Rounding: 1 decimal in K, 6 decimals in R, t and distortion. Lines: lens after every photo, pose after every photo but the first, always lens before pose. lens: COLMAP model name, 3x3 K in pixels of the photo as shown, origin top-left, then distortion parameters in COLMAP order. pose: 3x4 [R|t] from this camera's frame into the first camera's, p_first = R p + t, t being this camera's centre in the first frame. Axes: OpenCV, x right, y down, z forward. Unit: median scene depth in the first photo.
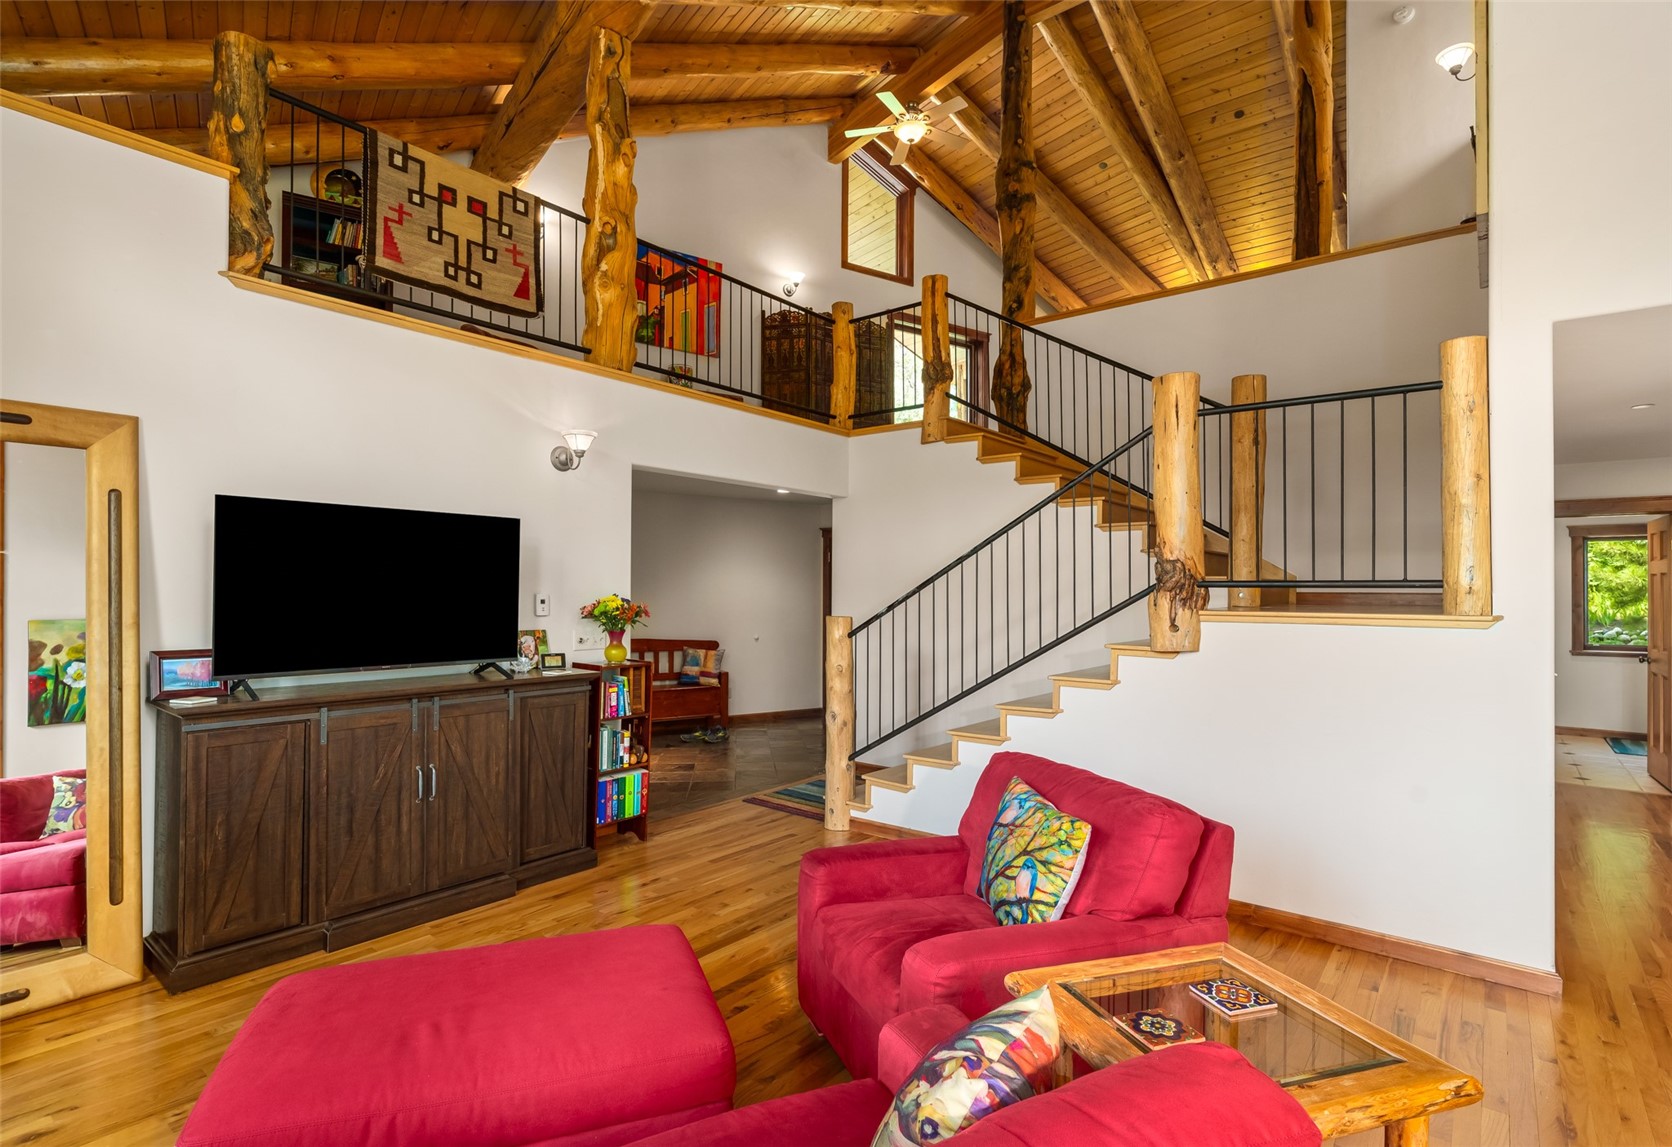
lens RADIAL K [[794.4, 0, 854.3], [0, 794.4, 585.1], [0, 0, 1]] dist [-0.001542, -0.000426]
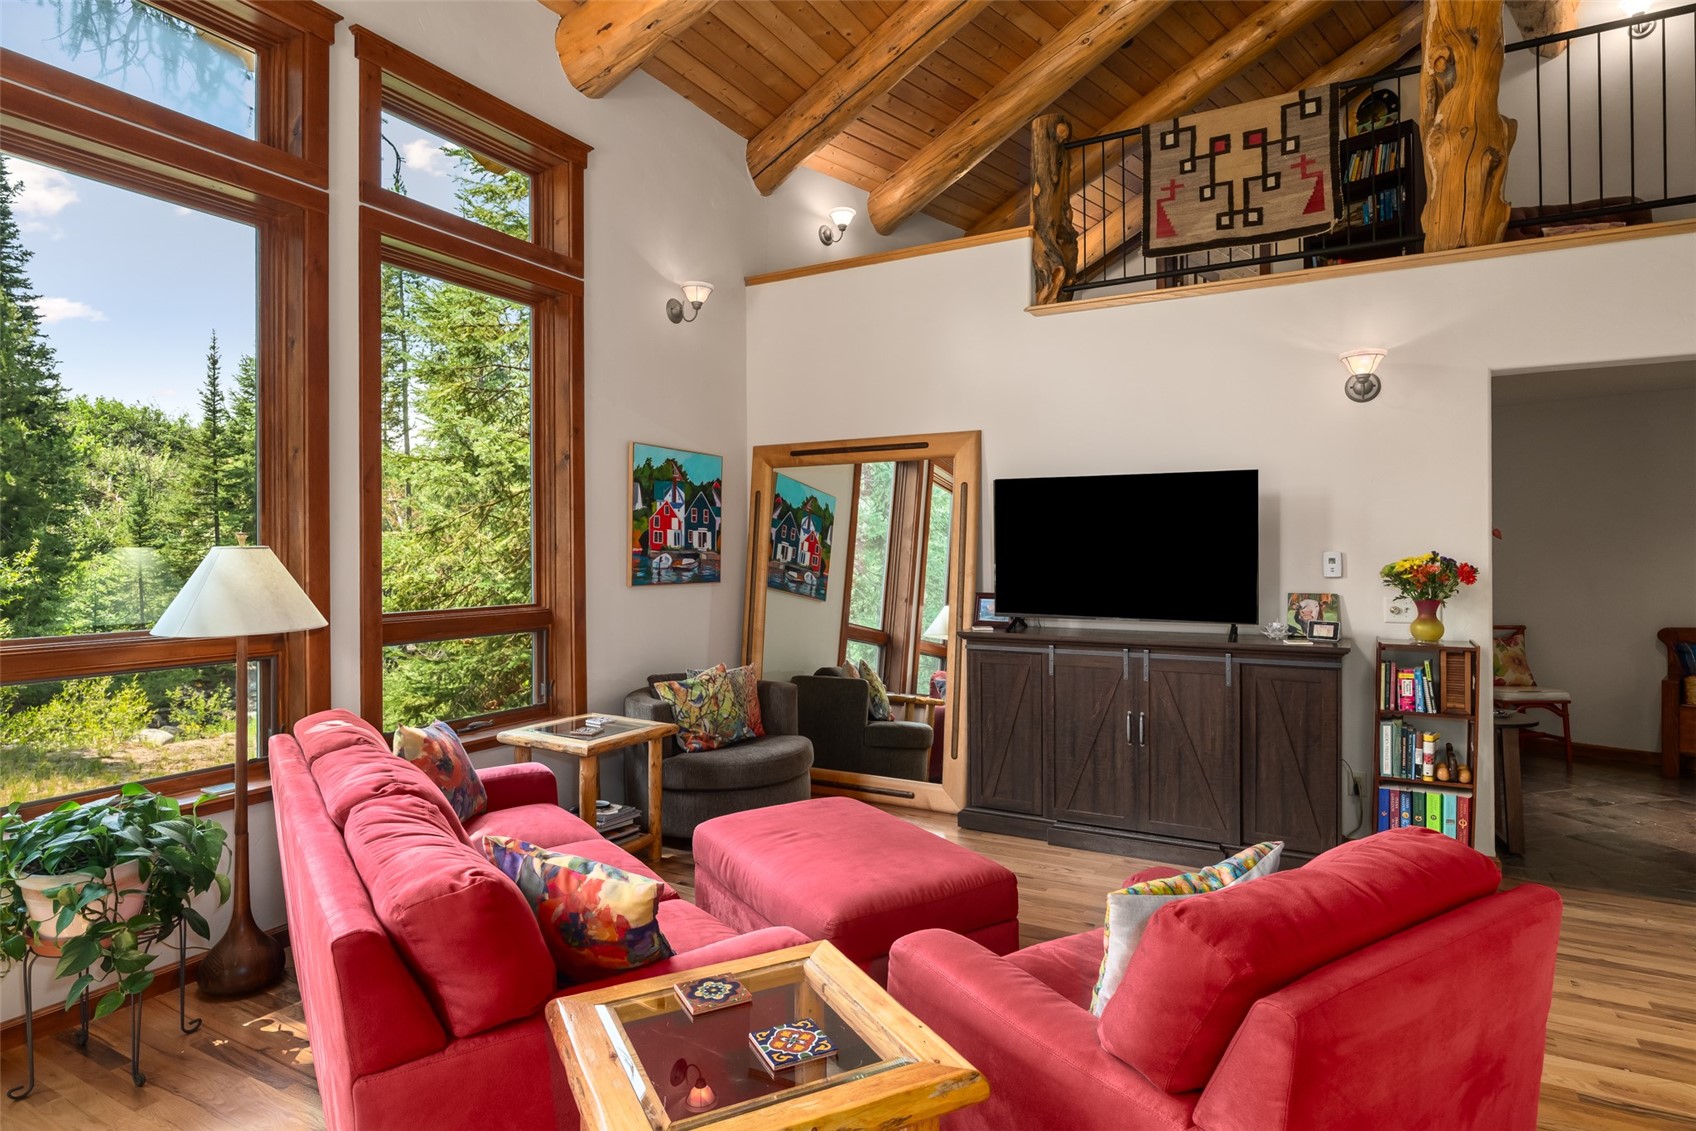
lens RADIAL K [[945.3, 0, 865.2], [0, 945.3, 554.1], [0, 0, 1]] dist [0.001602, 0.001772]
pose [[0.184721, -0.003813, -0.982784, 0.586843], [0.011822, 0.999929, -0.001657, 0.010886], [0.982720, -0.011312, 0.184753, 0.370288]]
